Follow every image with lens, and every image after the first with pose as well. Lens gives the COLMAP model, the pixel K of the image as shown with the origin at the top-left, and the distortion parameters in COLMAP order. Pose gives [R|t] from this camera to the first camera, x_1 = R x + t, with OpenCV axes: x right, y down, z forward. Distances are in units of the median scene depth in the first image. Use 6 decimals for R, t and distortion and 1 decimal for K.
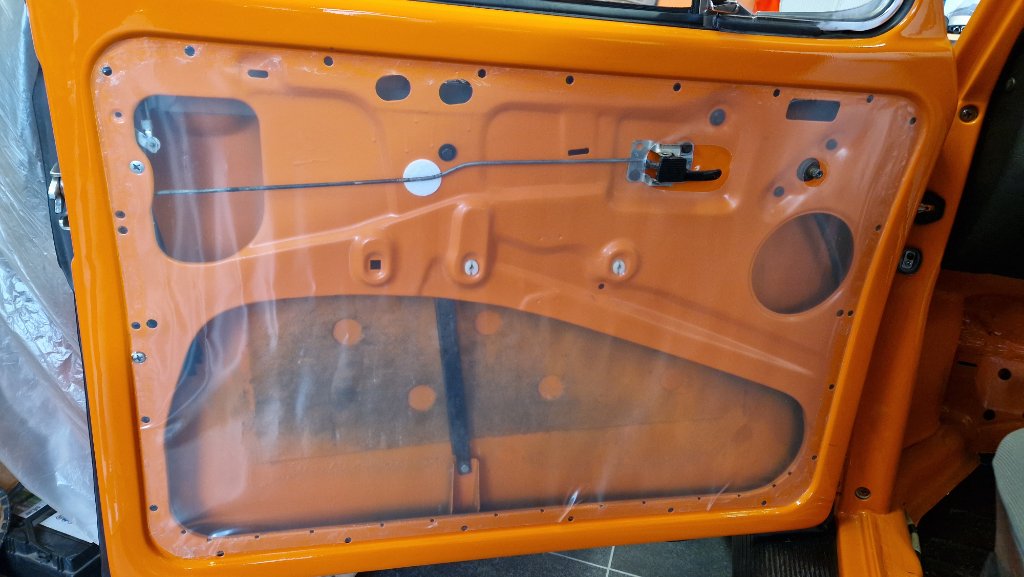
lens RADIAL K [[742.0, 0, 512.0], [0, 742.0, 288.5], [0, 0, 1]] dist [0.005208, -0.050581]
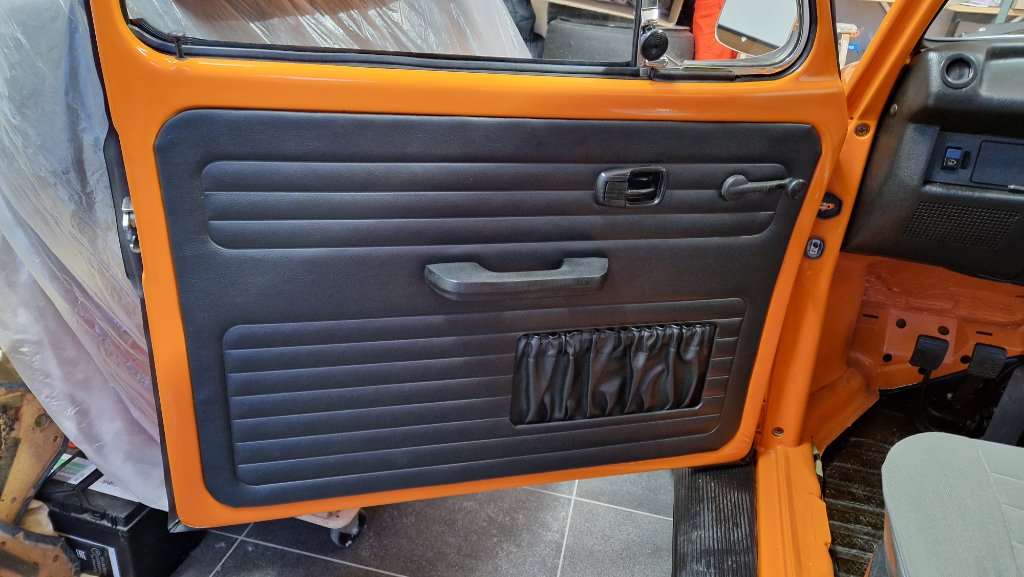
lens RADIAL K [[742.0, 0, 512.0], [0, 742.0, 288.5], [0, 0, 1]] dist [0.005208, -0.050581]
pose [[0.996909, -0.032258, 0.071641, -0.055943], [0.025922, 0.995812, 0.087675, -0.080563], [-0.074169, -0.085547, 0.993570, -0.183826]]
